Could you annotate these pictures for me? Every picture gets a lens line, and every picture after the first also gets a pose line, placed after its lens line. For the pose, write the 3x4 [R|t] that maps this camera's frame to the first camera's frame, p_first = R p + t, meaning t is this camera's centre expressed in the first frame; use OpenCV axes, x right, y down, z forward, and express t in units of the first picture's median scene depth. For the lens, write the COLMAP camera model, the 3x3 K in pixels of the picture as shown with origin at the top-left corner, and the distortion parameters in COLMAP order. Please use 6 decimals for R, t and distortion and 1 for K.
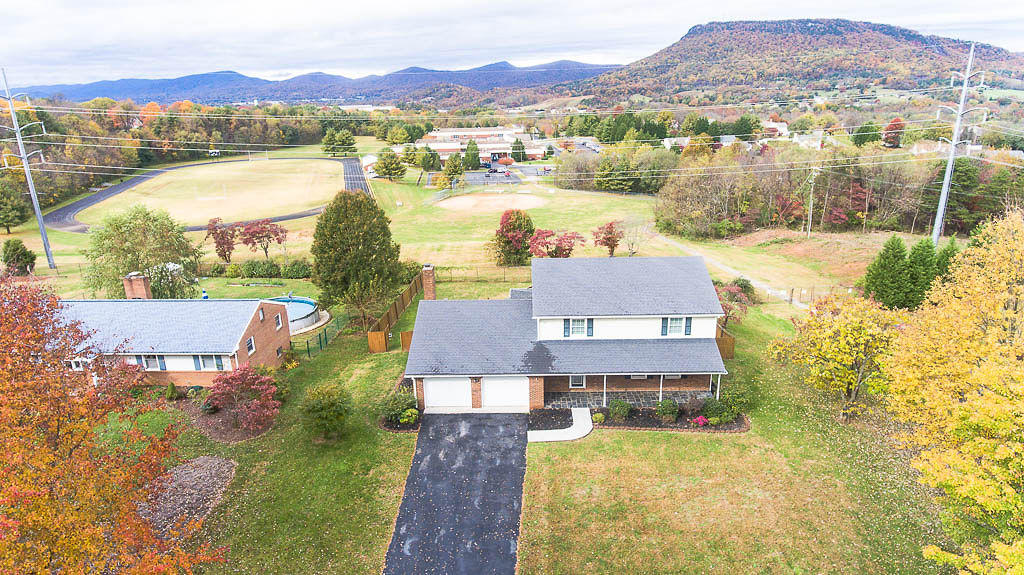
lens RADIAL K [[600.4, 0, 517.6], [0, 600.4, 279.2], [0, 0, 1]] dist [-0.003377, 0.000236]
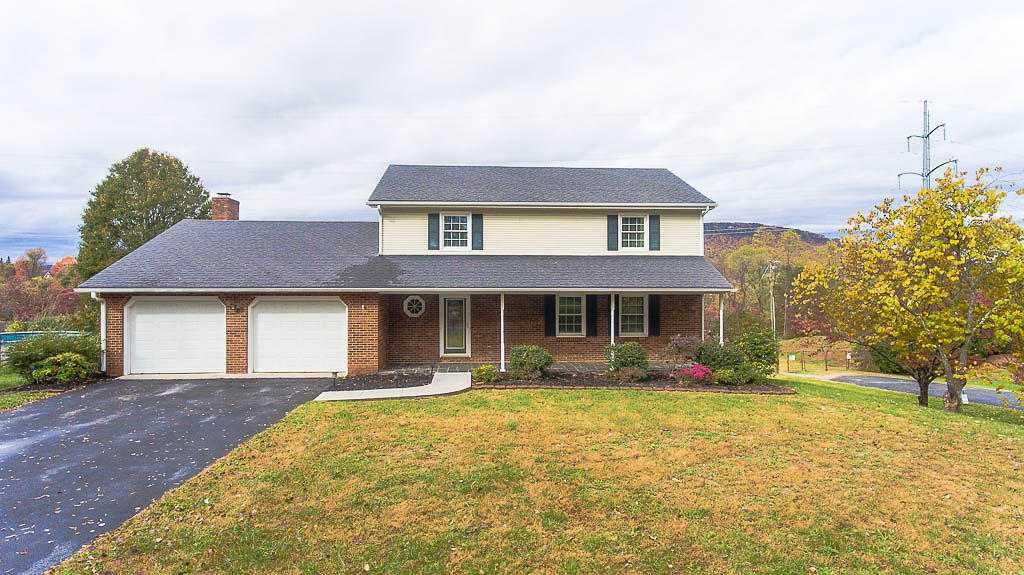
lens RADIAL K [[600.4, 0, 517.6], [0, 600.4, 279.2], [0, 0, 1]] dist [-0.003377, 0.000236]
pose [[0.996211, 0.018150, 0.085054, 0.114271], [0.008825, 0.951837, -0.306477, 0.293701], [-0.086520, 0.306066, 0.948071, 0.508596]]
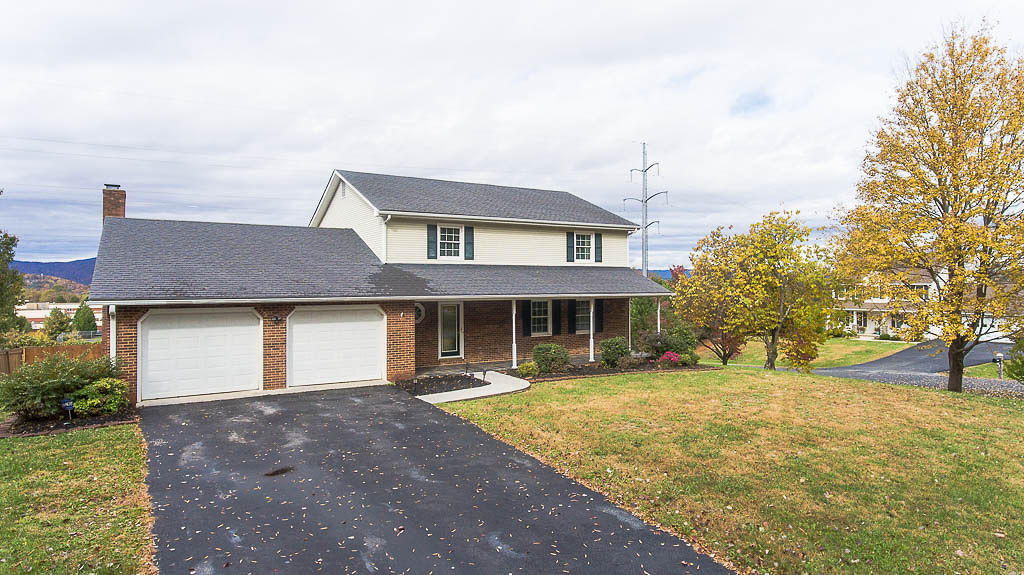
lens RADIAL K [[600.4, 0, 517.6], [0, 600.4, 279.2], [0, 0, 1]] dist [-0.003377, 0.000236]
pose [[0.843420, 0.019307, 0.536908, -0.158343], [0.151780, 0.950082, -0.272593, 0.288243], [-0.515370, 0.311402, 0.798388, 0.528098]]
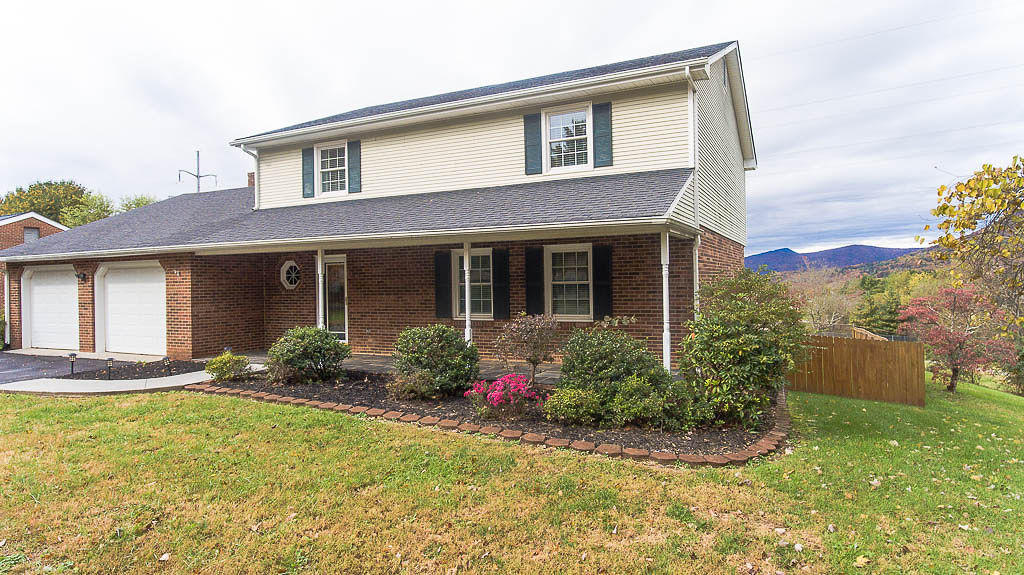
lens RADIAL K [[600.4, 0, 517.6], [0, 600.4, 279.2], [0, 0, 1]] dist [-0.003377, 0.000236]
pose [[0.903657, -0.000011, -0.428257, 0.384572], [-0.127683, 0.954514, -0.269444, 0.242016], [0.408780, 0.298166, 0.862552, 0.754159]]
